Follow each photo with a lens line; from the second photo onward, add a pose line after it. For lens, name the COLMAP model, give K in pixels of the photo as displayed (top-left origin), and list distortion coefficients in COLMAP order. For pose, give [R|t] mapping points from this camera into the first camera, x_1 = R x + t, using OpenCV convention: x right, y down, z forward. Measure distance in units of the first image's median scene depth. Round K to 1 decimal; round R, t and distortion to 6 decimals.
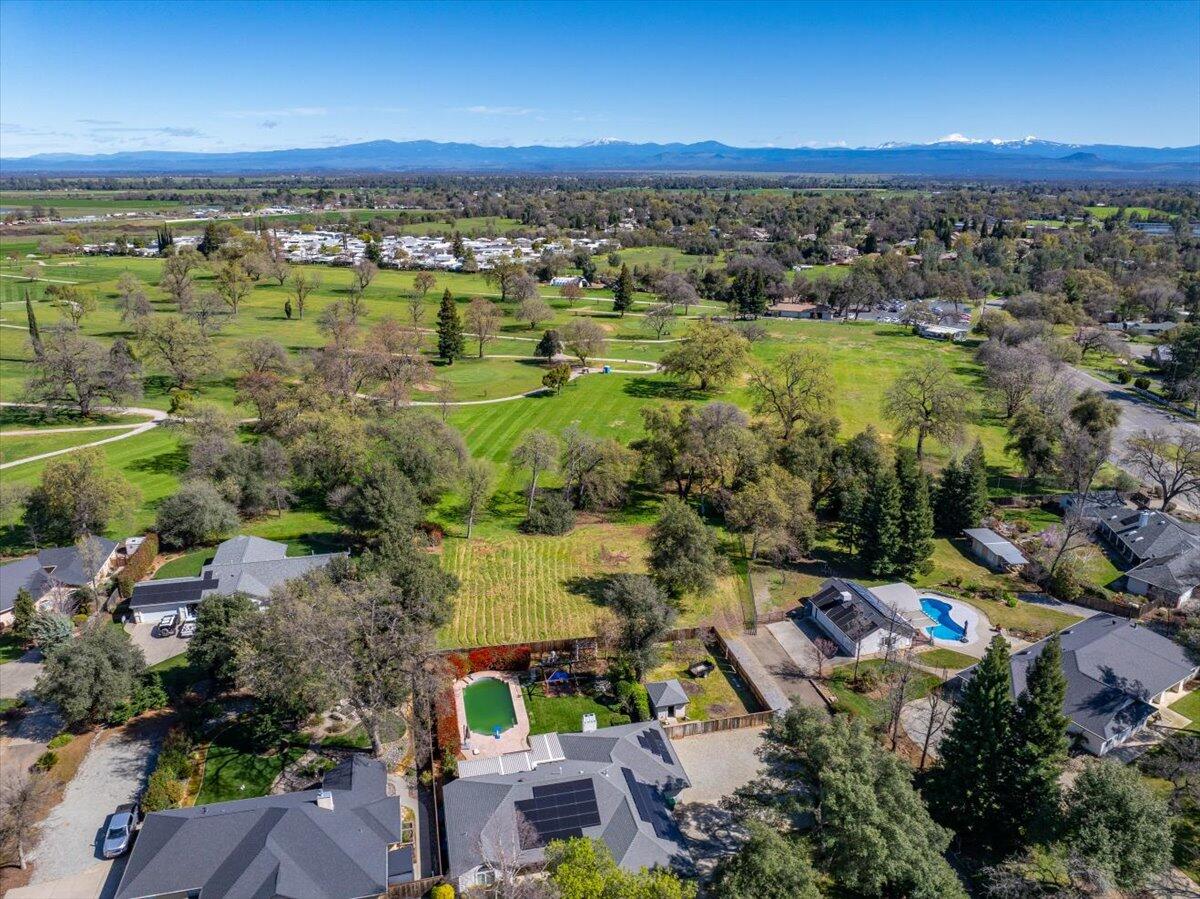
lens RADIAL K [[845.0, 0, 604.9], [0, 845.0, 443.7], [0, 0, 1]] dist [-0.042677, 0.005861]
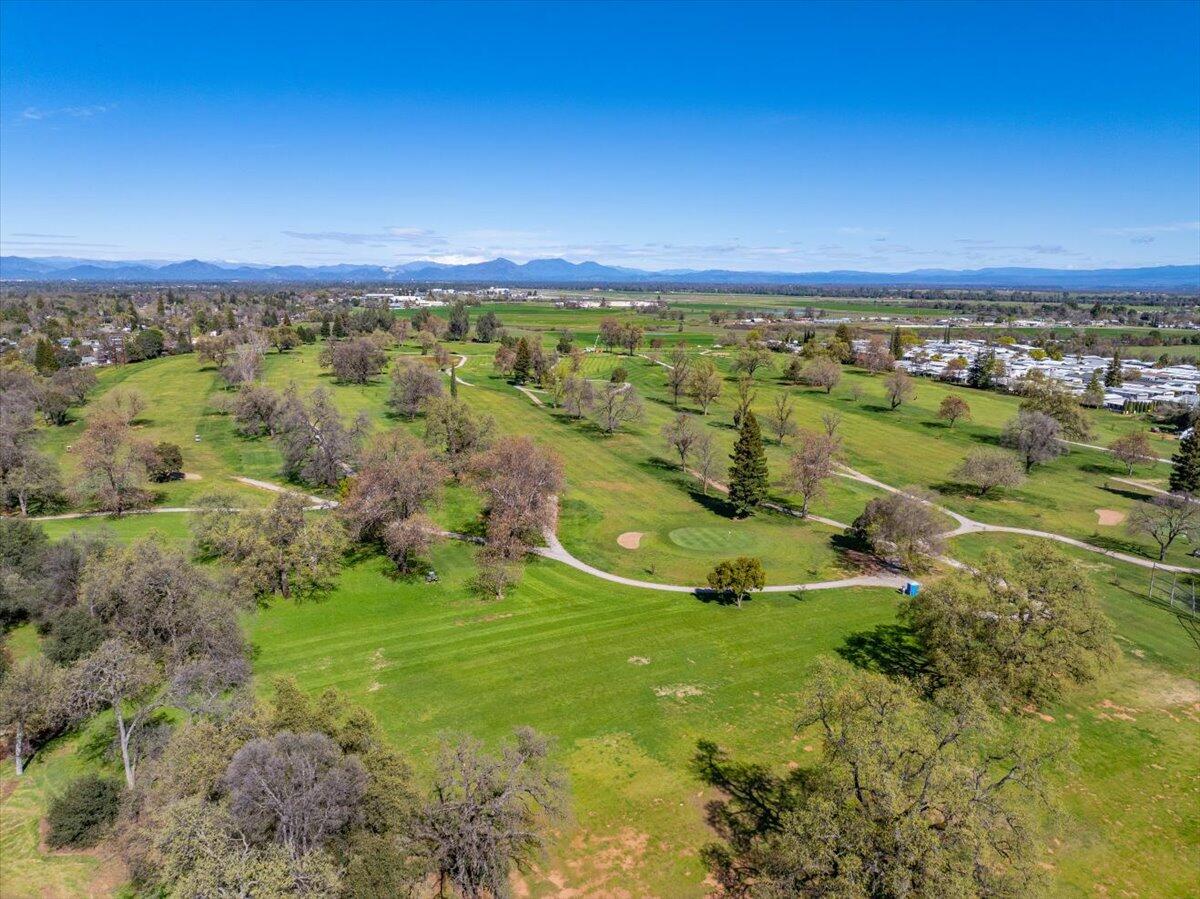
lens RADIAL K [[845.0, 0, 604.9], [0, 845.0, 443.7], [0, 0, 1]] dist [-0.042677, 0.005861]
pose [[0.601539, 0.148158, -0.784984, 0.532056], [-0.249305, 0.968390, -0.008270, -0.224513], [0.758945, 0.200675, 0.619461, 0.890945]]
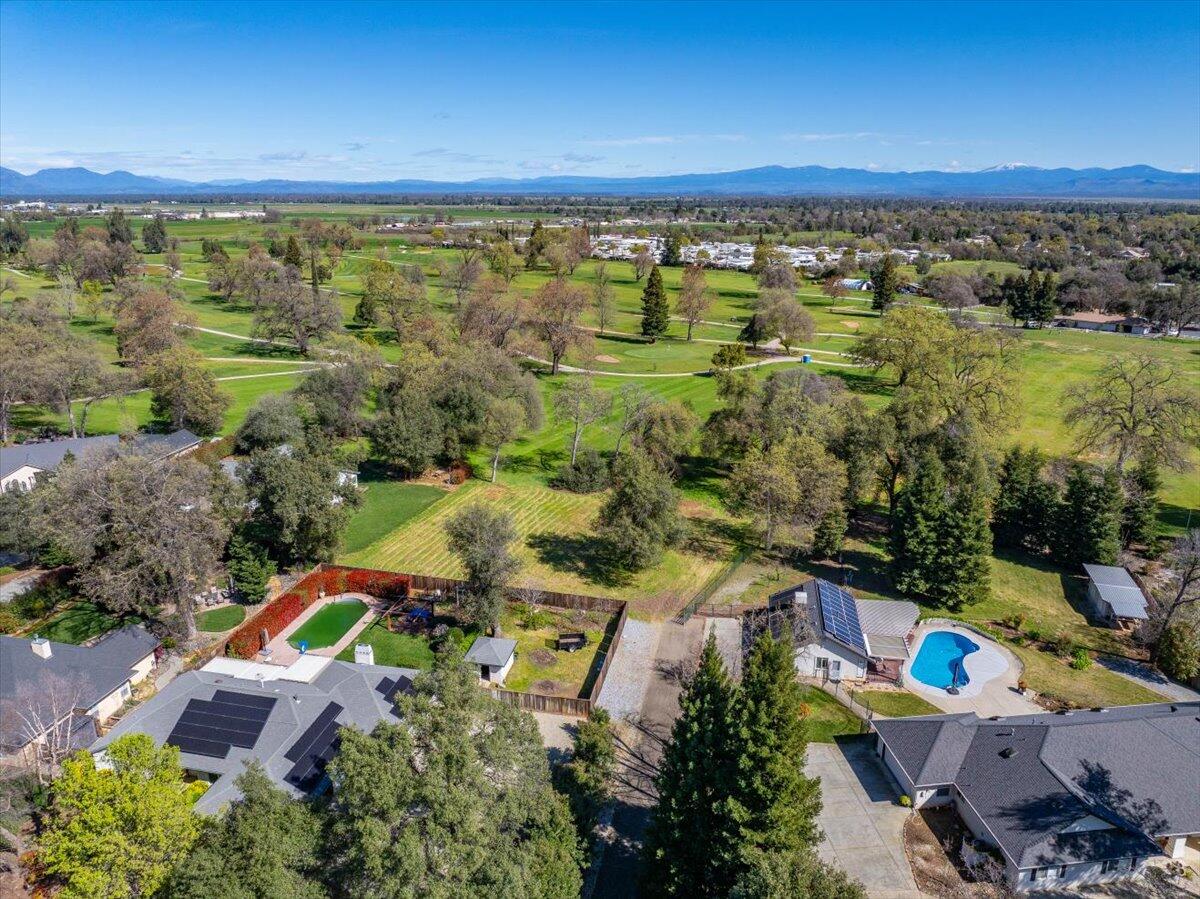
lens RADIAL K [[845.0, 0, 604.9], [0, 845.0, 443.7], [0, 0, 1]] dist [-0.042677, 0.005861]
pose [[0.907567, 0.117115, -0.403245, 0.323150], [-0.128252, 0.991741, -0.000618, 0.052492], [0.399842, 0.052278, 0.915092, 0.182225]]
